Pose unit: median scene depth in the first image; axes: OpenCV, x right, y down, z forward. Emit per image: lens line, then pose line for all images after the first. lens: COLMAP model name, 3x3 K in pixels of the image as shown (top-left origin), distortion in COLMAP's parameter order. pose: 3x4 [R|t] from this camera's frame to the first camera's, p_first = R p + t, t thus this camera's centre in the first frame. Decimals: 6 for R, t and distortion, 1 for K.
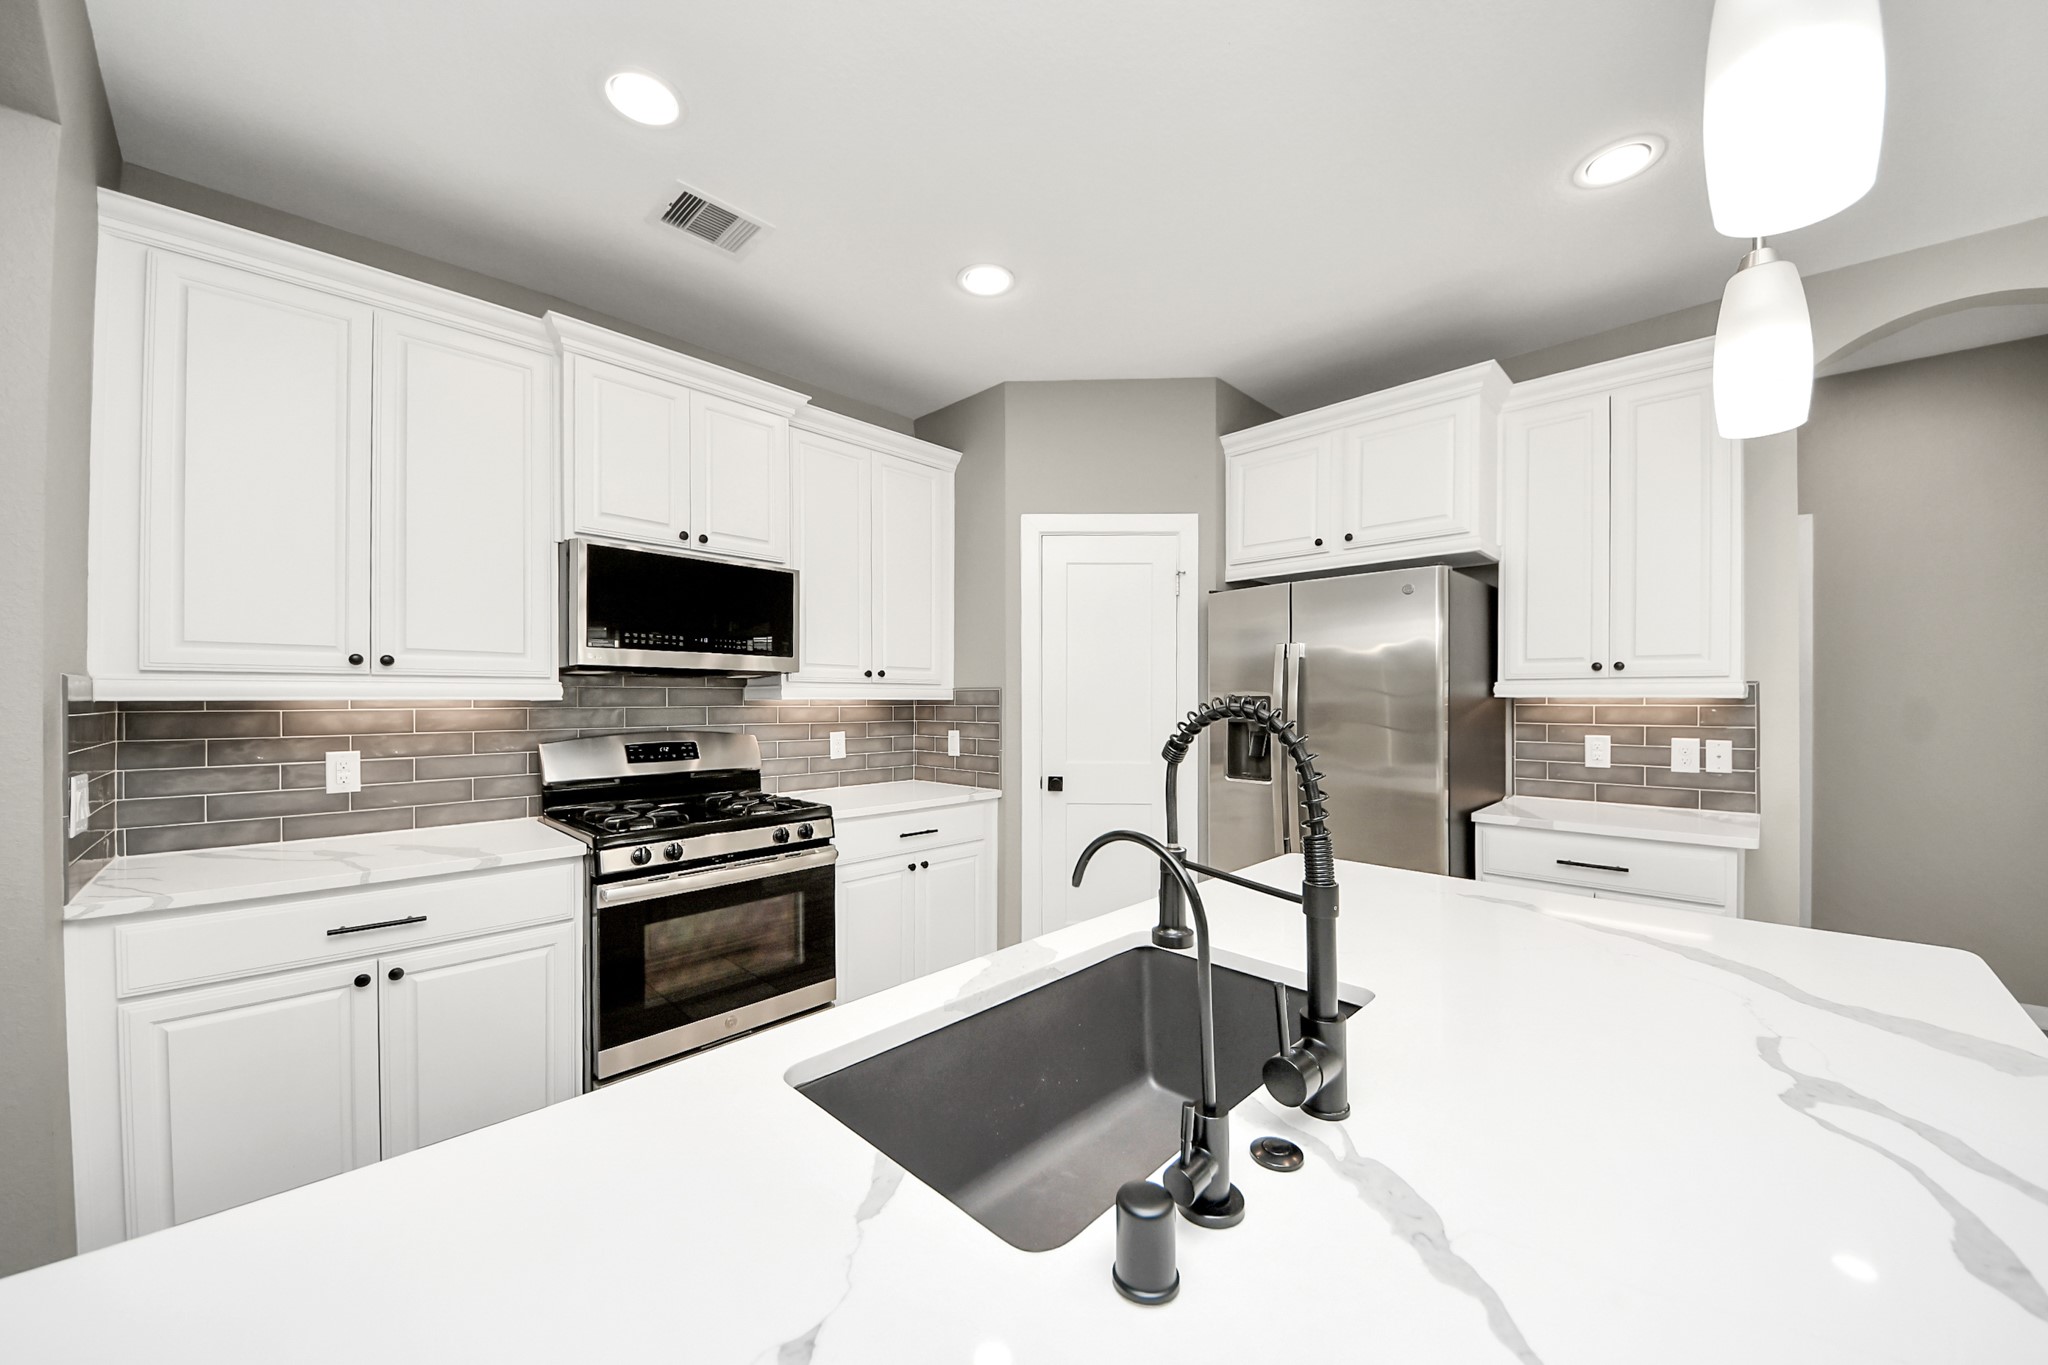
lens RADIAL K [[747.7, 0, 991.1], [0, 747.7, 702.5], [0, 0, 1]] dist [0.000187, -0.000160]
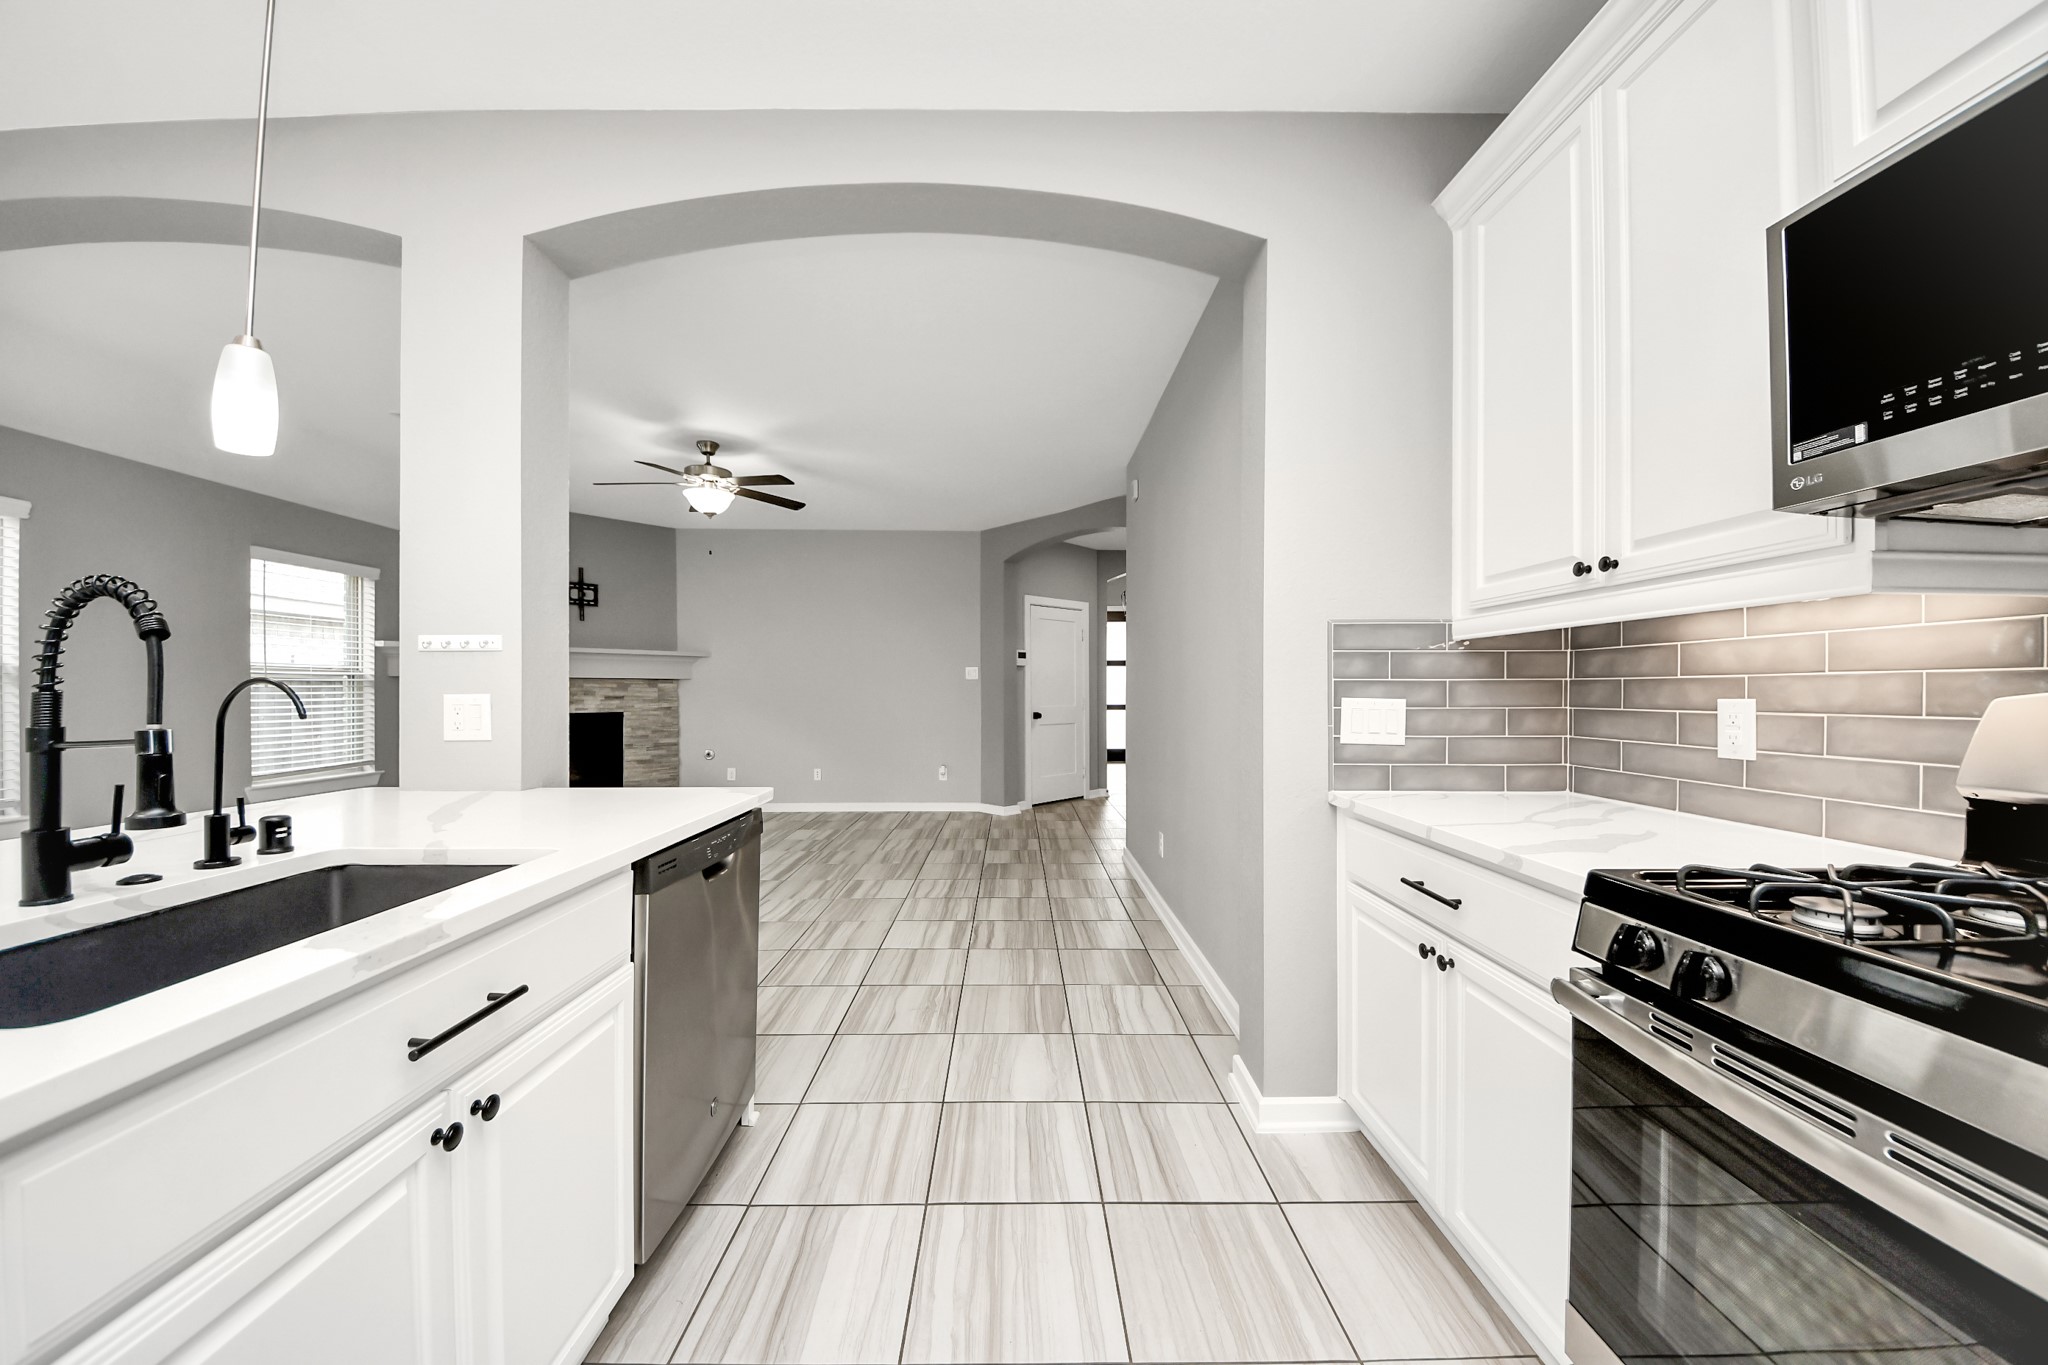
lens RADIAL K [[720.3, 0, 1016.7], [0, 720.3, 692.4], [0, 0, 1]] dist [0.020424, -0.016142]
pose [[-0.693787, 0.003659, -0.720171, 0.059306], [-0.003614, 0.999957, 0.008562, 0.047661], [0.720171, 0.008543, -0.693744, 0.841927]]
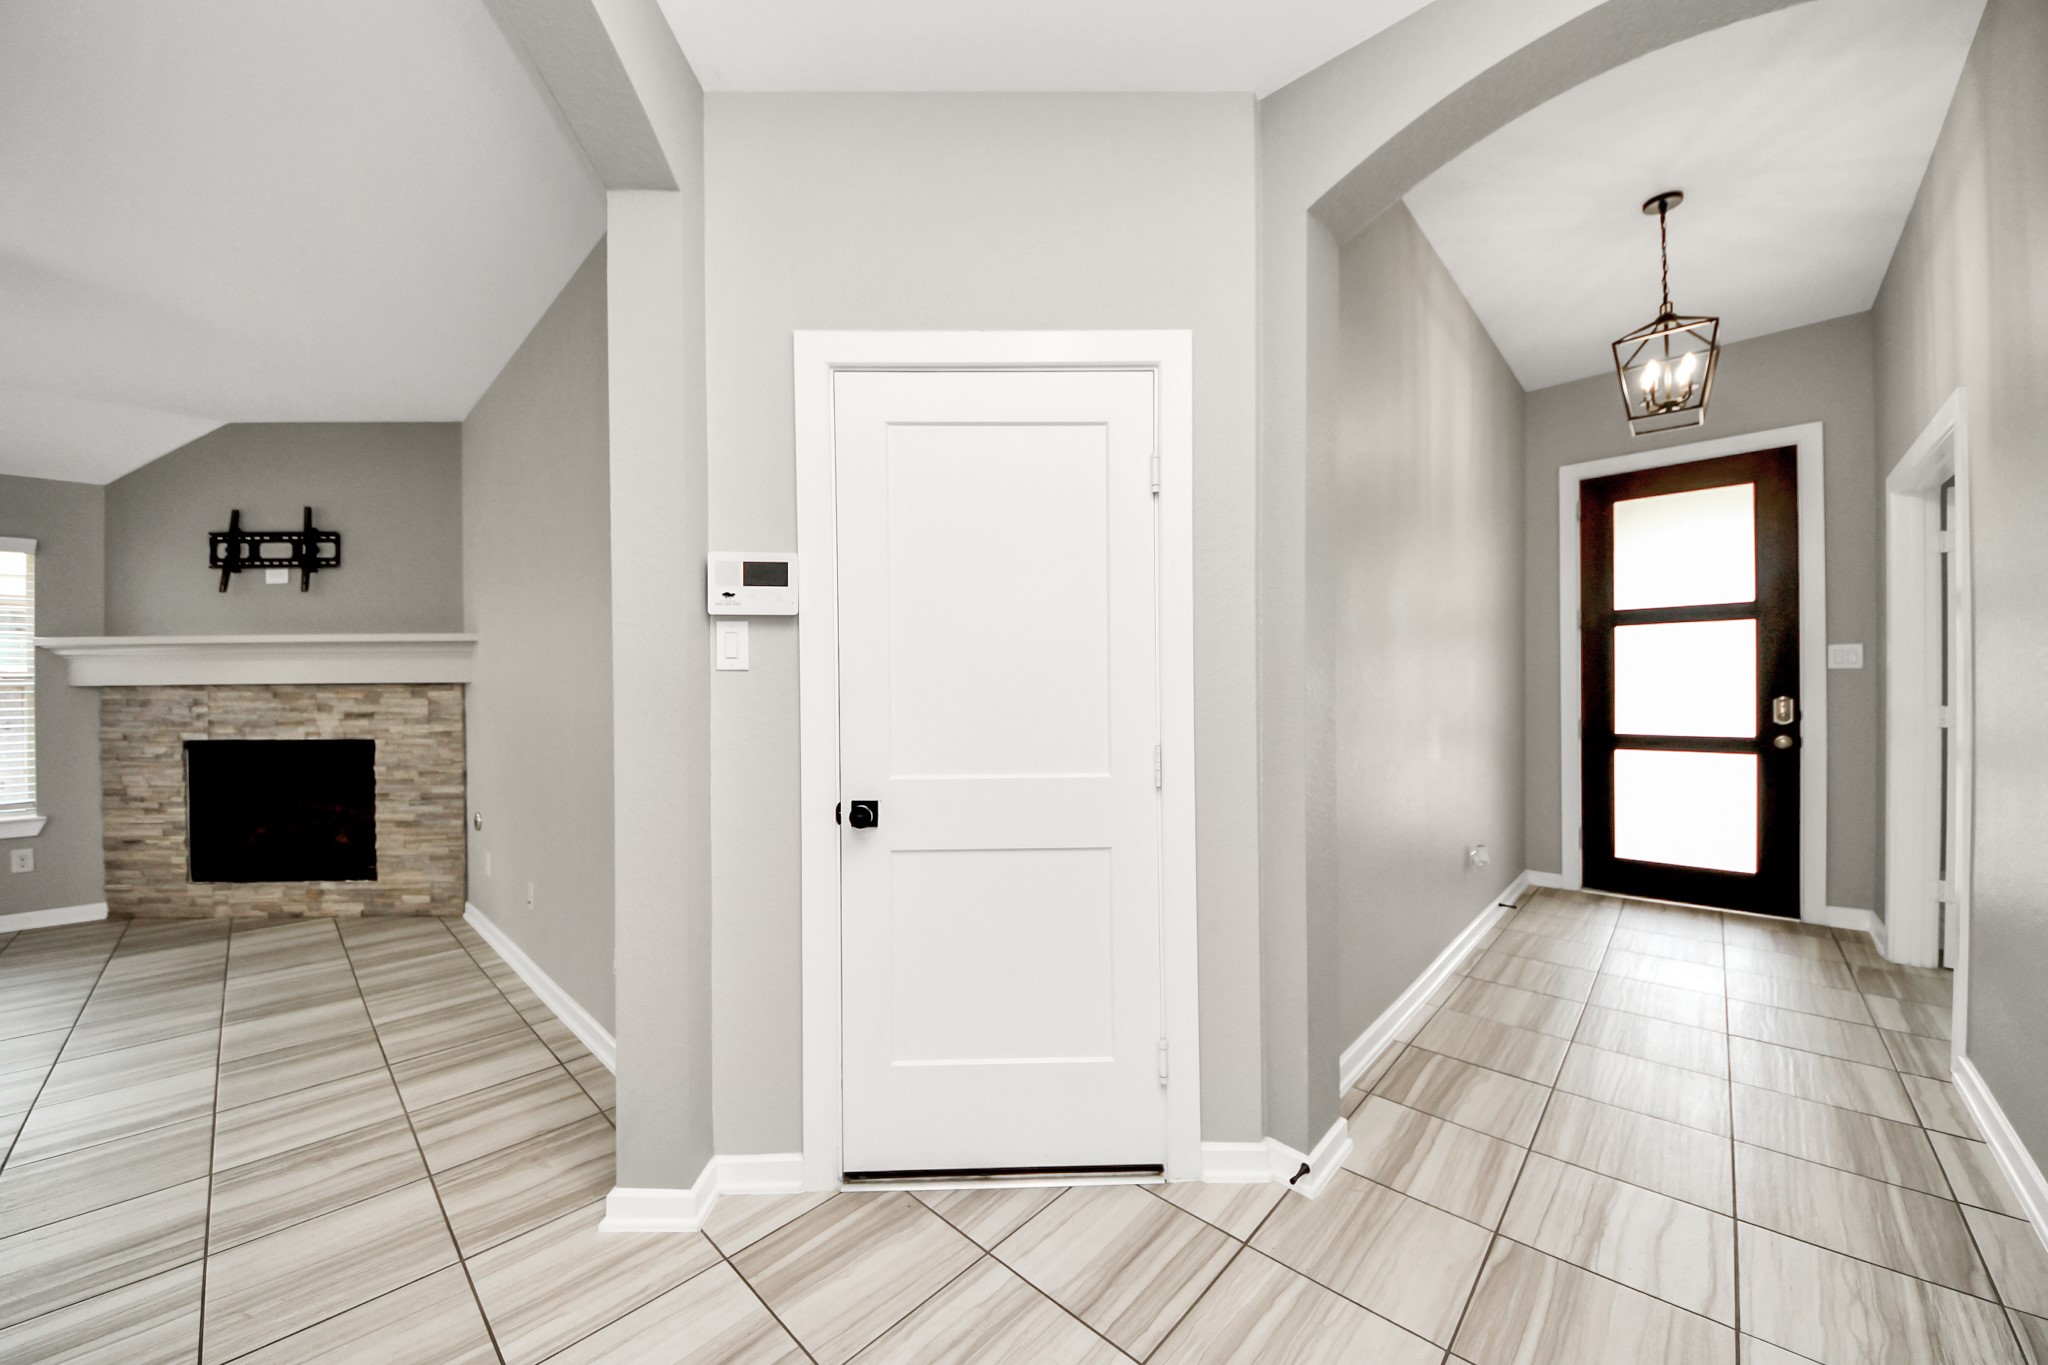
lens RADIAL K [[747.5, 0, 1022.4], [0, 747.5, 694.0], [0, 0, 1]] dist [-0.000023, -0.000318]
pose [[-0.999894, 0.009645, -0.010863, -2.154272], [0.009488, 0.999851, 0.014452, 0.037308], [0.011001, 0.014348, -0.999837, -0.323273]]
